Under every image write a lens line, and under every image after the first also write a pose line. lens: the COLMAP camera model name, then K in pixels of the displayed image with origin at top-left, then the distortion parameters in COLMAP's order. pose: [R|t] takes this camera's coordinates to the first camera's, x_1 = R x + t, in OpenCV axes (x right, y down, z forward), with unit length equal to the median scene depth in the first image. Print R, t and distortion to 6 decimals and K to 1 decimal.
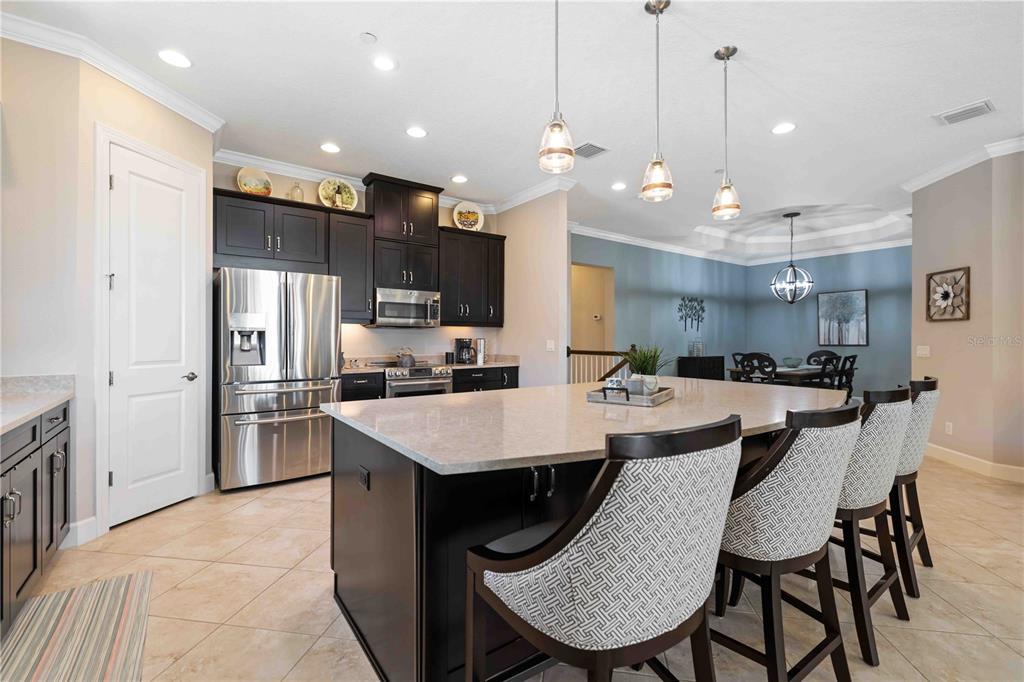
lens RADIAL K [[442.2, 0, 508.9], [0, 442.2, 339.7], [0, 0, 1]] dist [-0.001947, 0.000665]
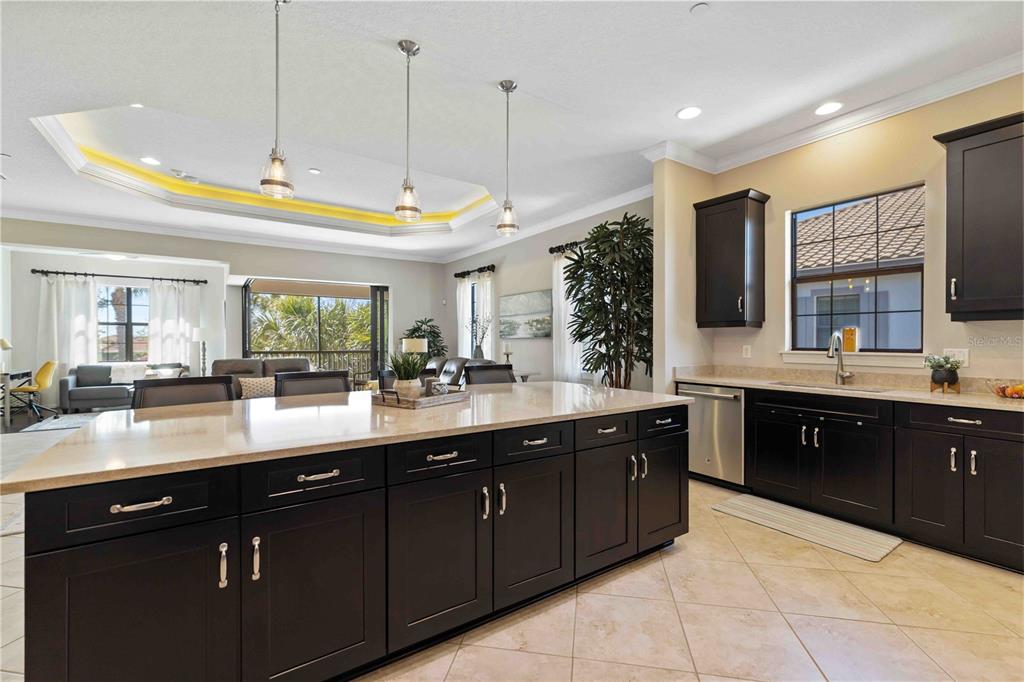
lens RADIAL K [[442.2, 0, 514.3], [0, 442.2, 341.8], [0, 0, 1]] dist [-0.001947, 0.000665]
pose [[-0.999712, -0.000348, 0.024004, 0.020120], [-0.000261, 0.999993, 0.003639, -0.007892], [-0.024005, 0.003632, -0.999705, 1.041839]]
